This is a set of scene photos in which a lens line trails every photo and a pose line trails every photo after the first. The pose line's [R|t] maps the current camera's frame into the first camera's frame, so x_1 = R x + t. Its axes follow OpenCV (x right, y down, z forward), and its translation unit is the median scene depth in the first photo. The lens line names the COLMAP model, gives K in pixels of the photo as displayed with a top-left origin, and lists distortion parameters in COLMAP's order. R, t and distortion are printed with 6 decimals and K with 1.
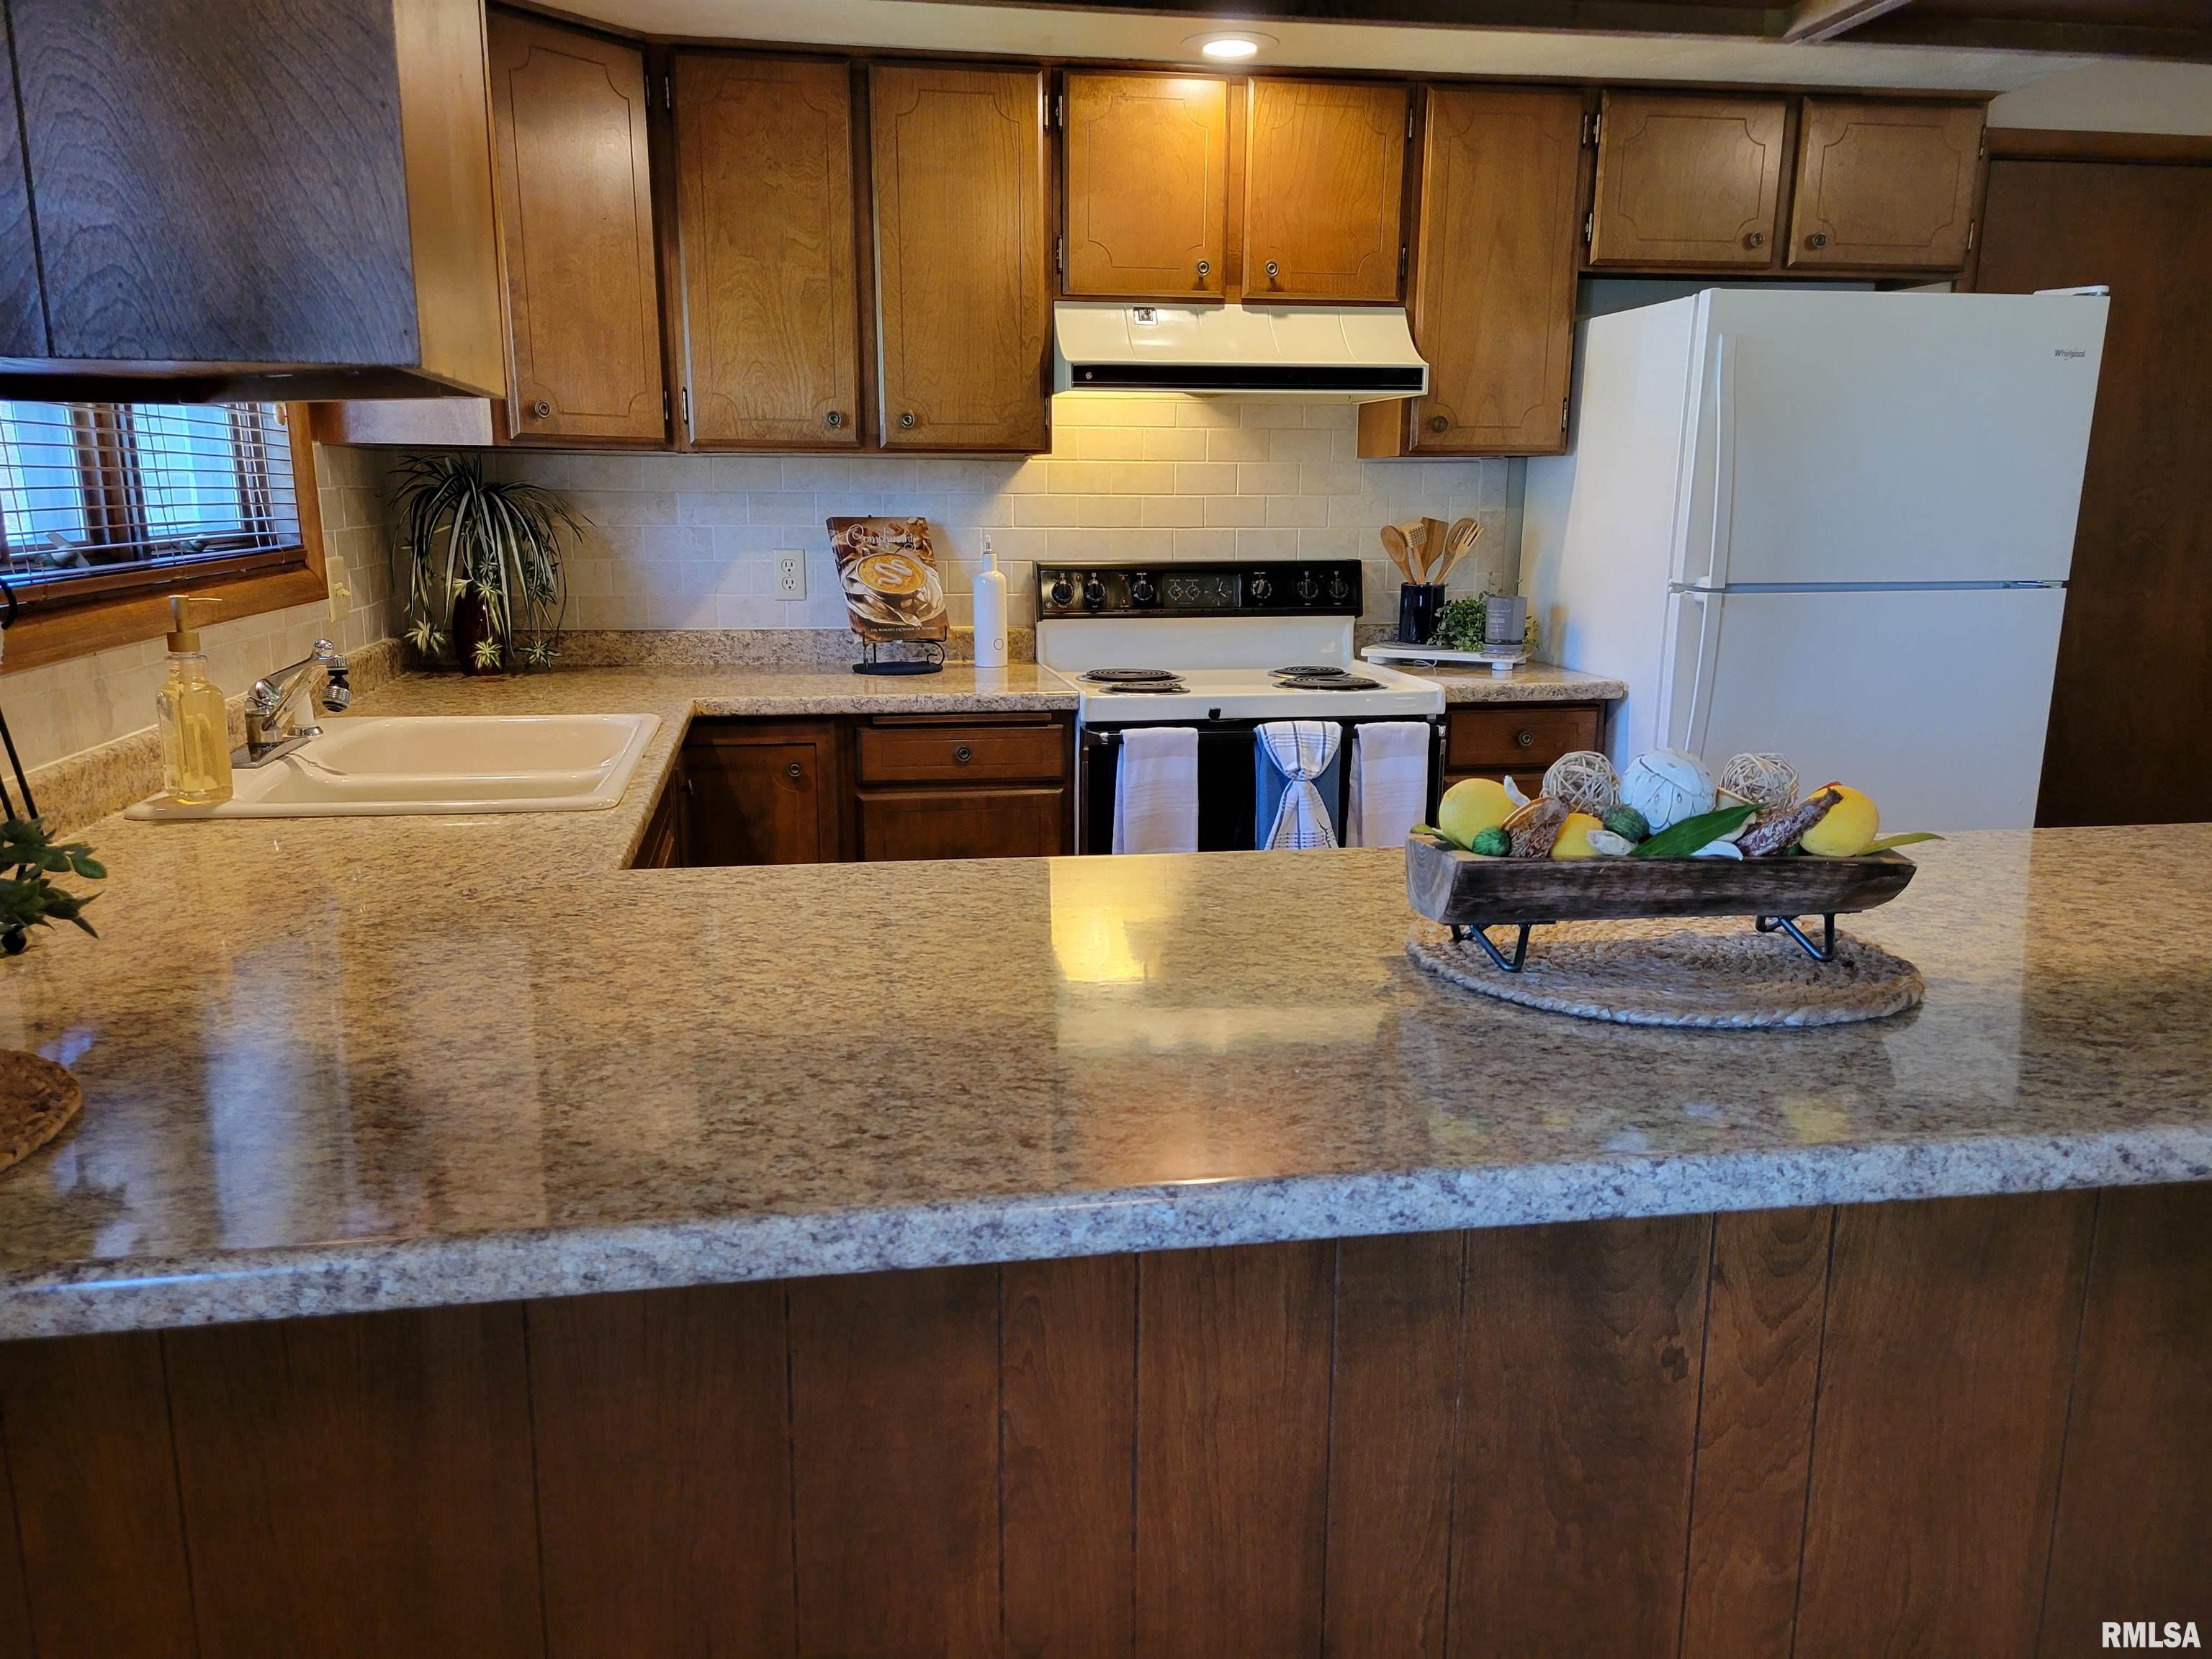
lens RADIAL K [[1639.6, 0, 1073.6], [0, 1639.6, 853.7], [0, 0, 1]] dist [0.067073, -0.046366]
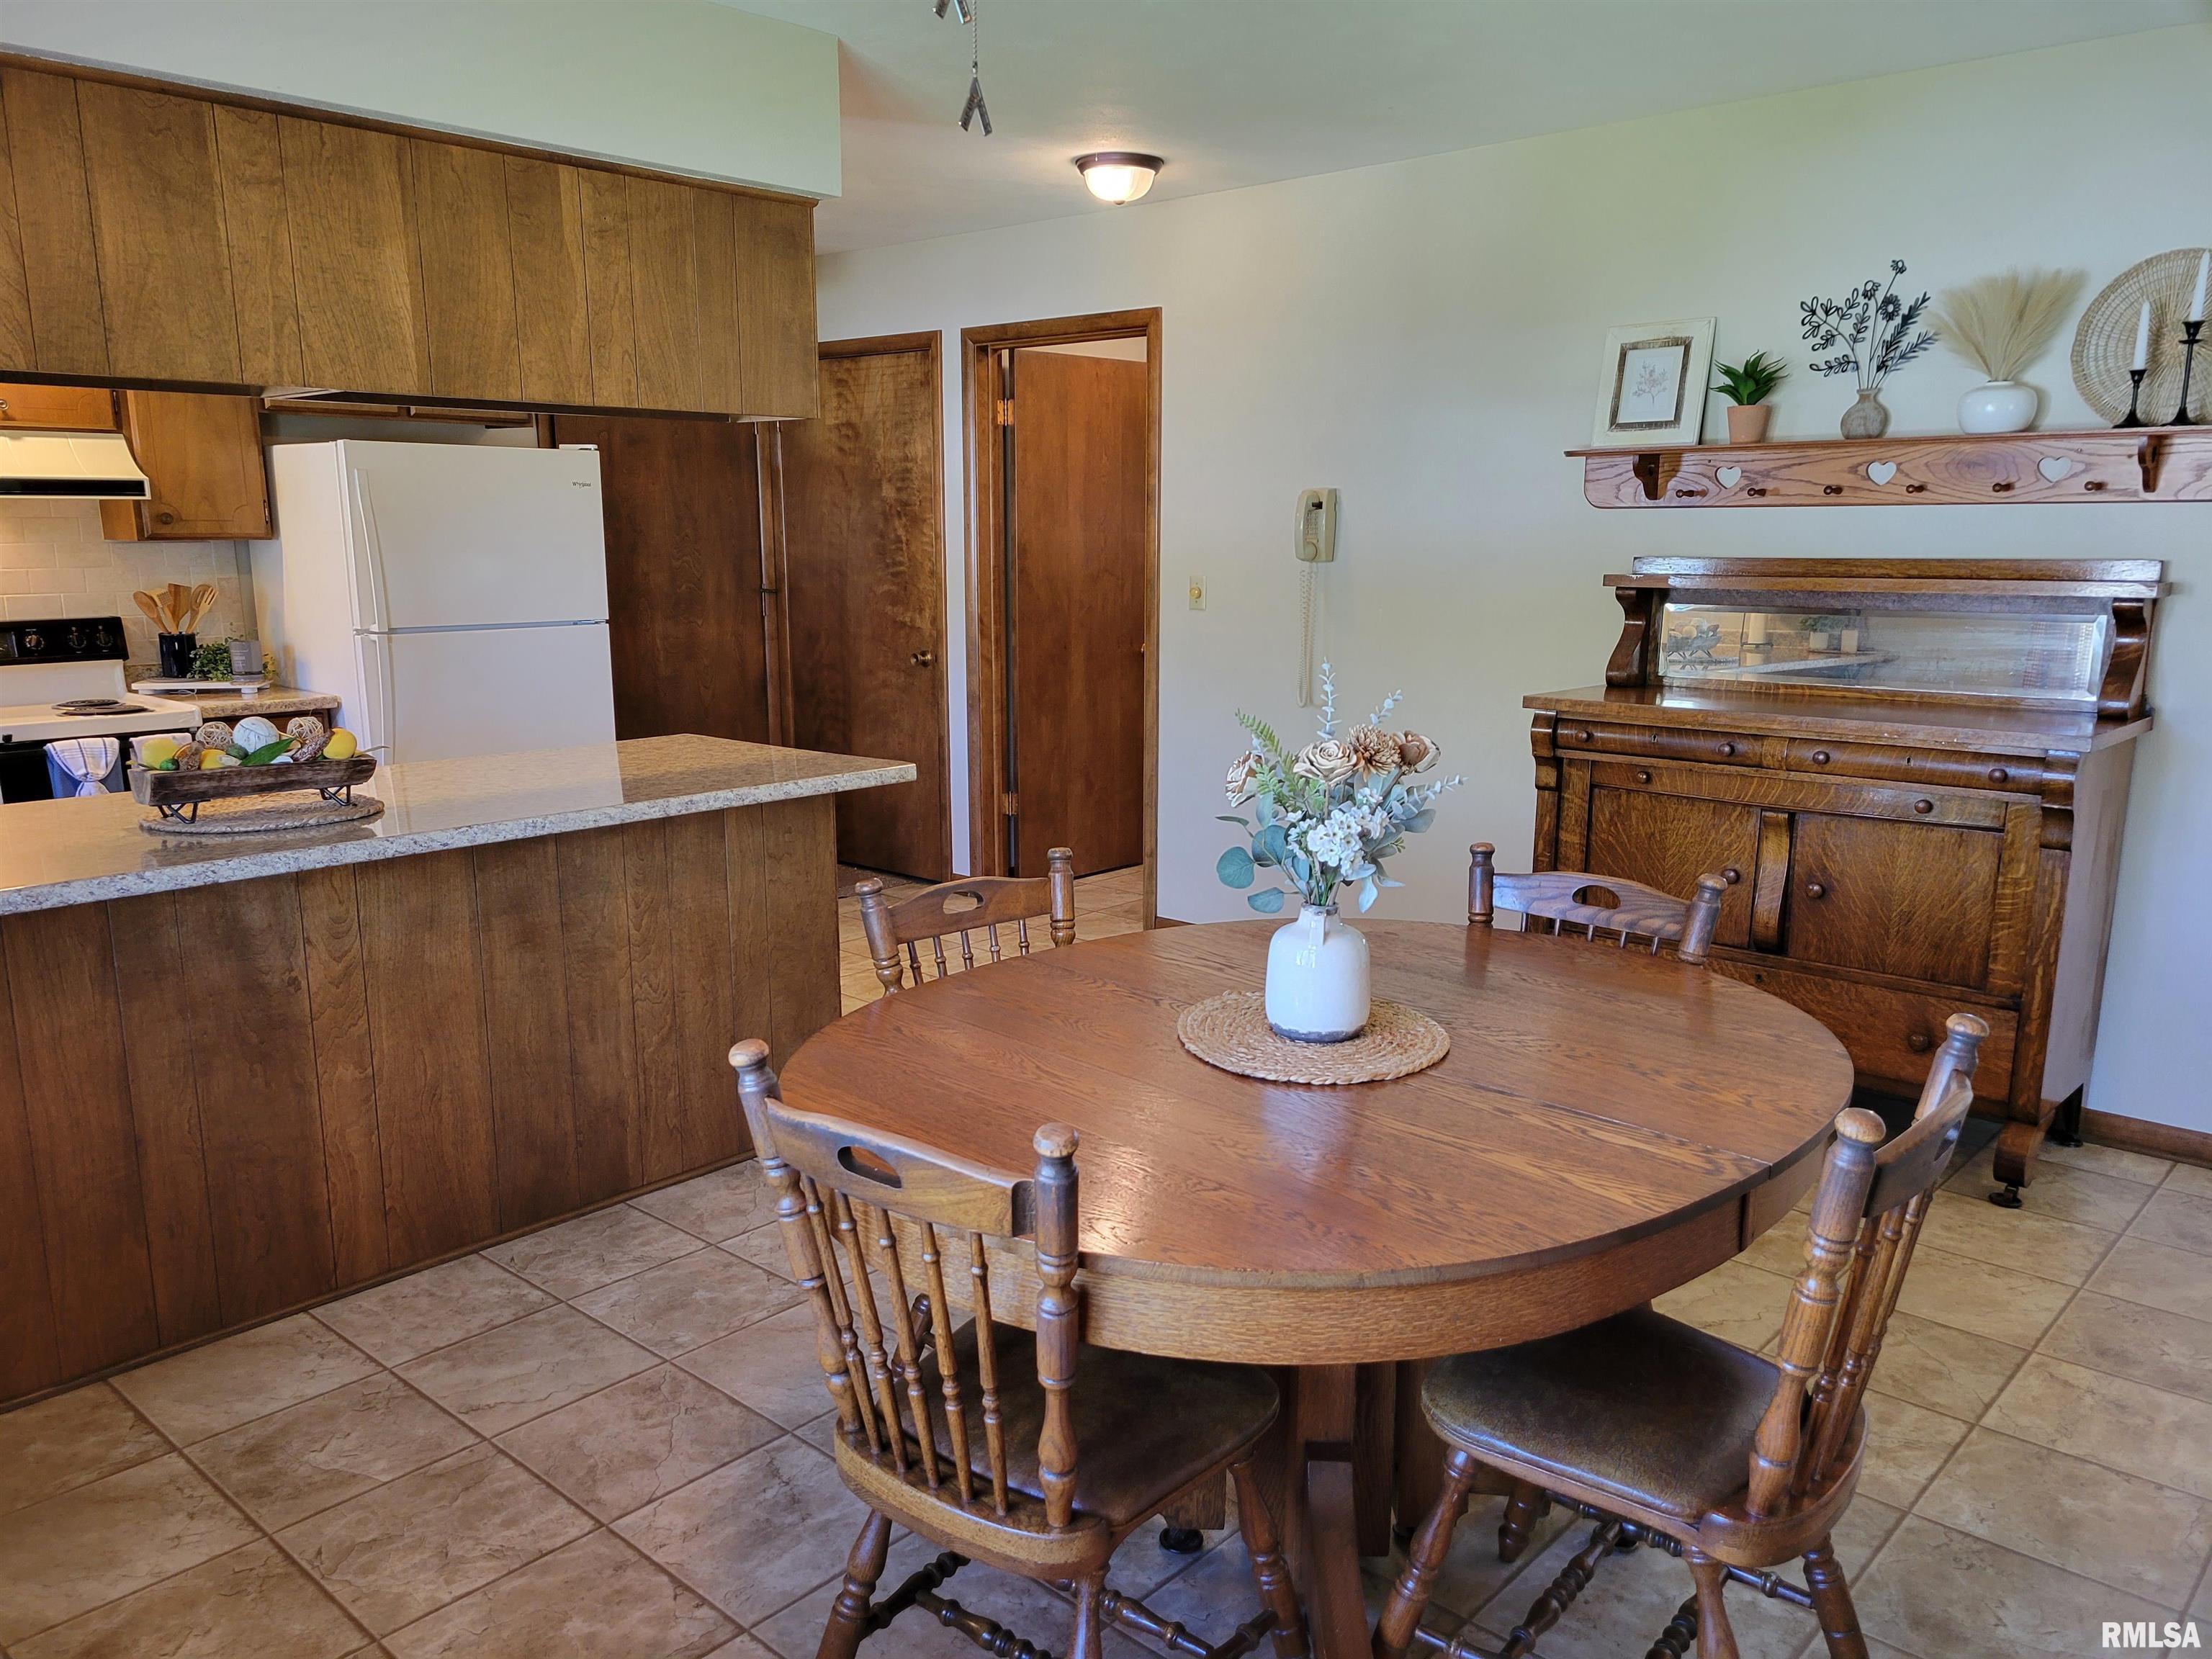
lens RADIAL K [[1639.6, 0, 1064.0], [0, 1639.6, 863.7], [0, 0, 1]] dist [0.067073, -0.046366]
pose [[0.792403, -0.129944, 0.595997, -0.053715], [0.134763, 0.990197, 0.036717, 0.077570], [-0.594926, 0.051224, 0.802147, -0.567299]]
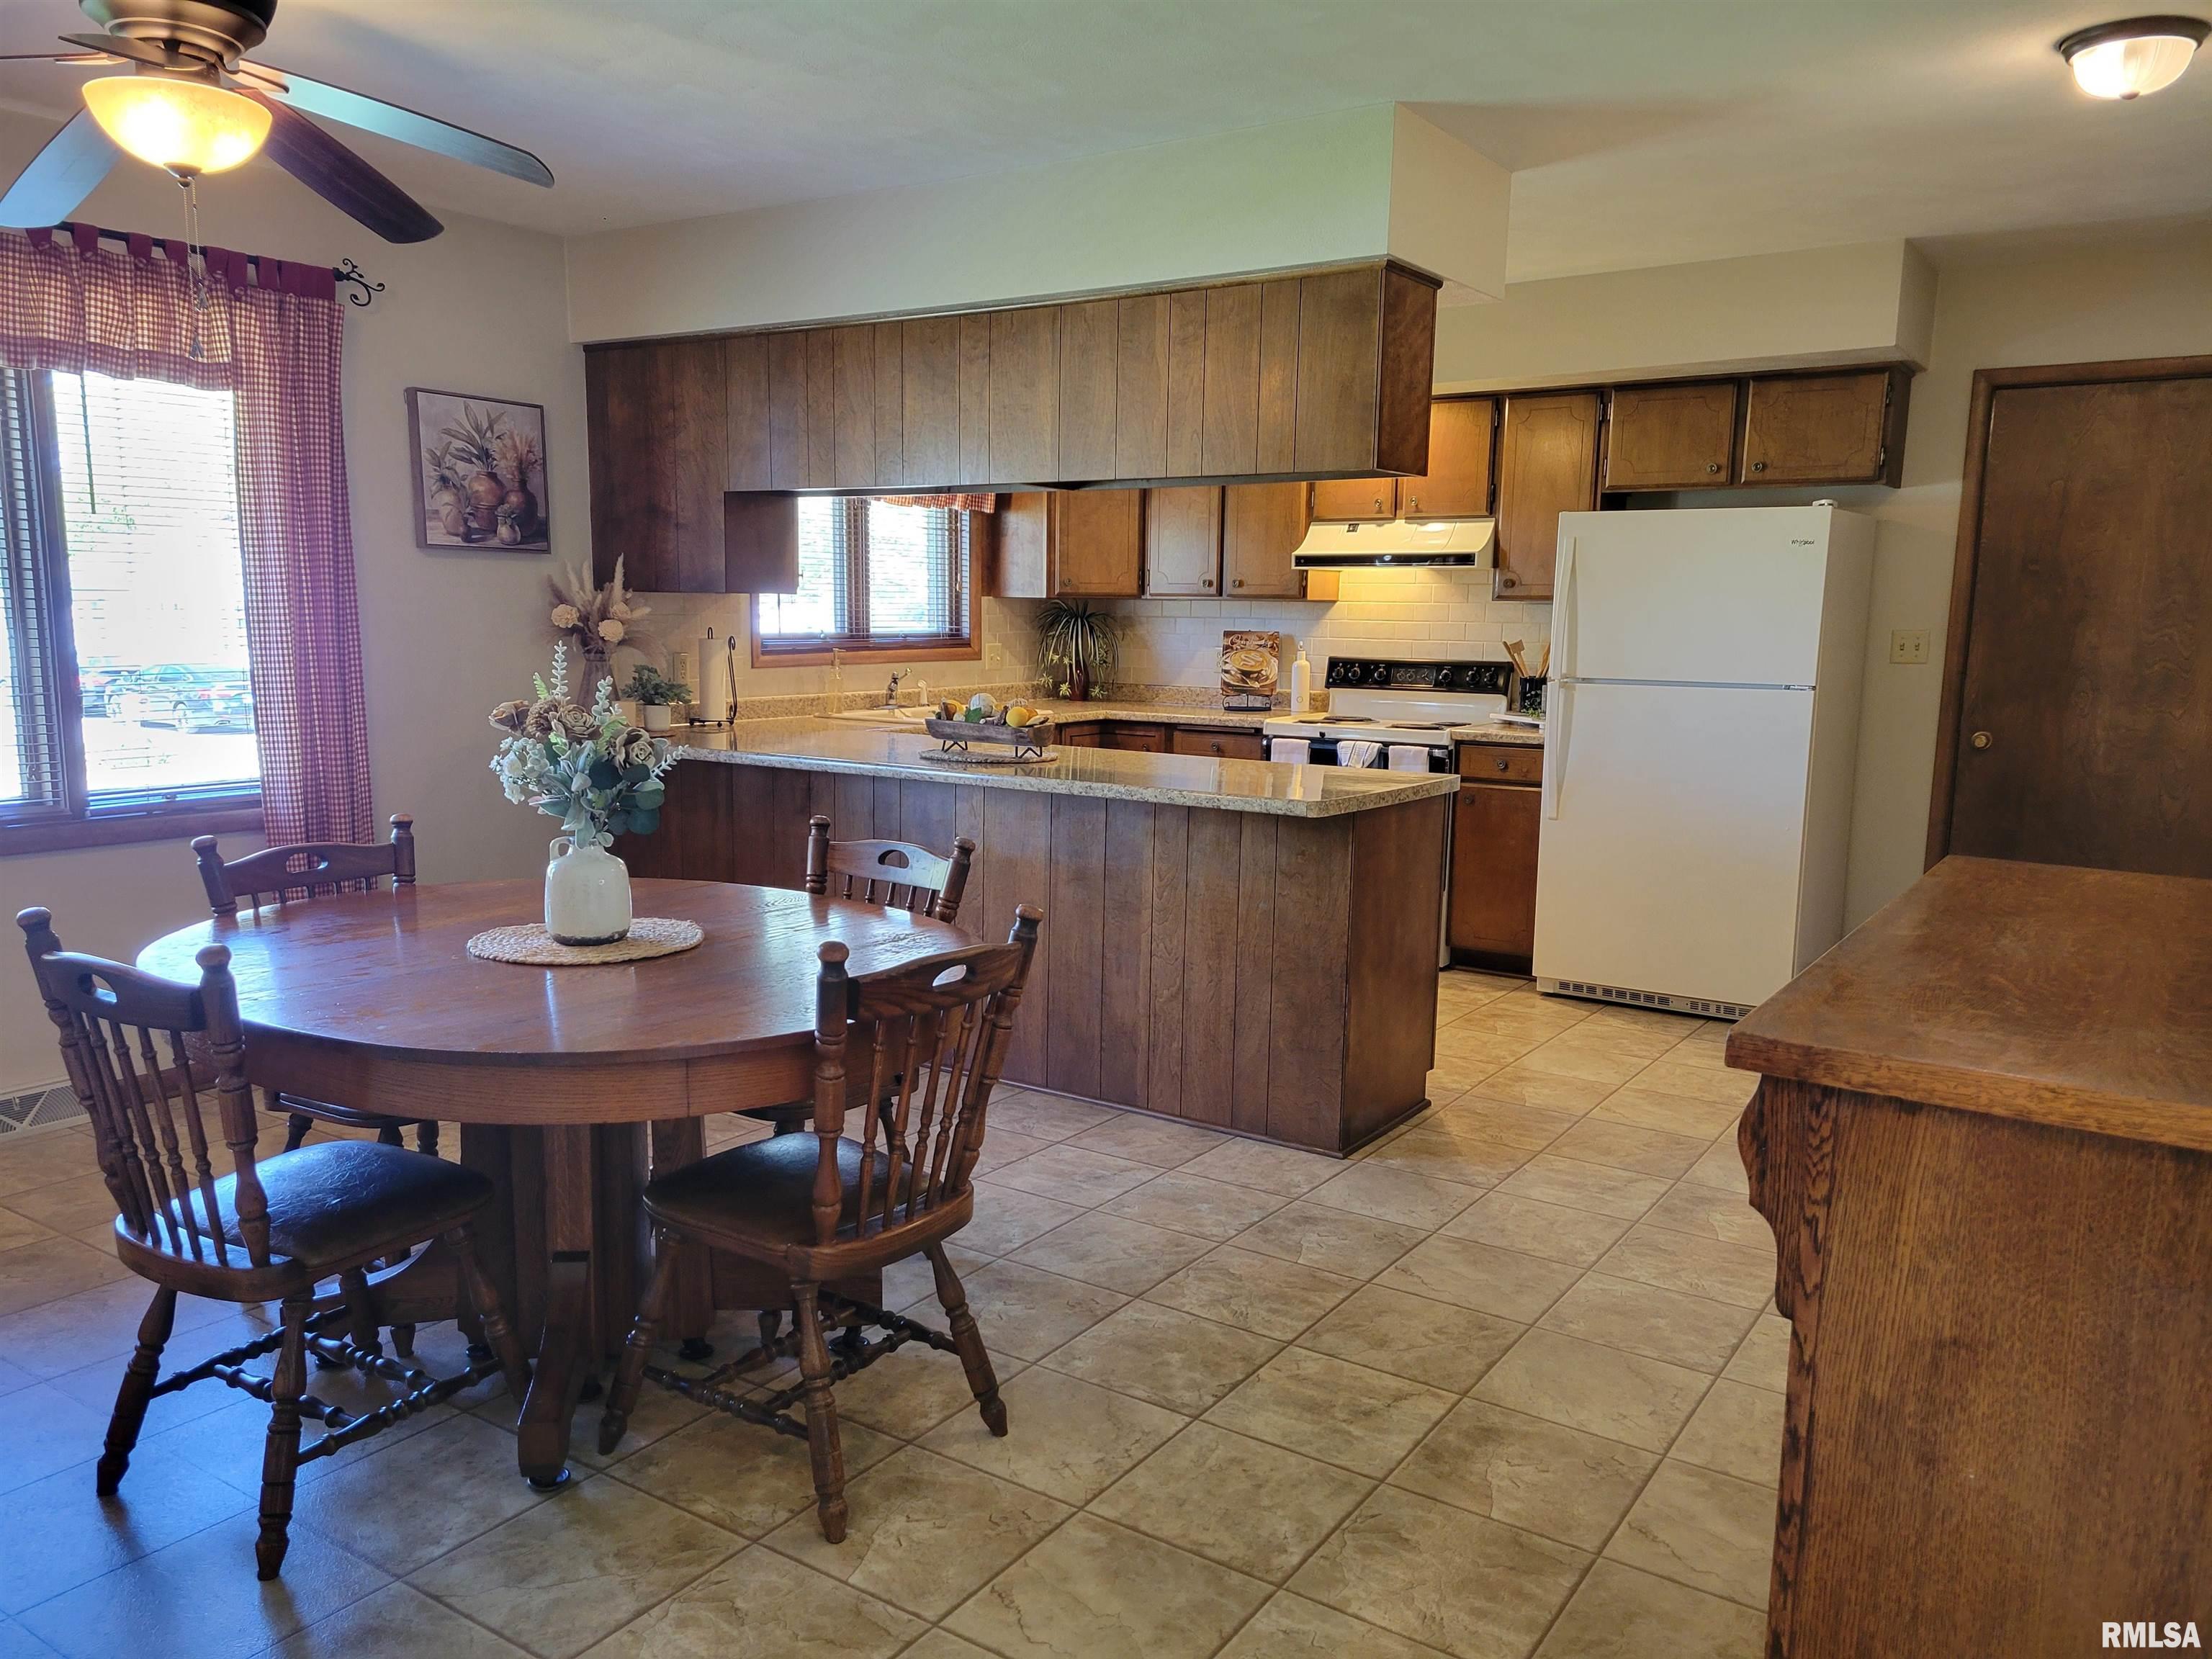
lens RADIAL K [[1639.6, 0, 1083.7], [0, 1639.6, 856.2], [0, 0, 1]] dist [0.067073, -0.046366]
pose [[0.722123, 0.110976, -0.682805, 1.153456], [-0.157683, 0.987470, -0.006270, 0.105407], [0.673553, 0.112194, 0.730574, -0.542179]]
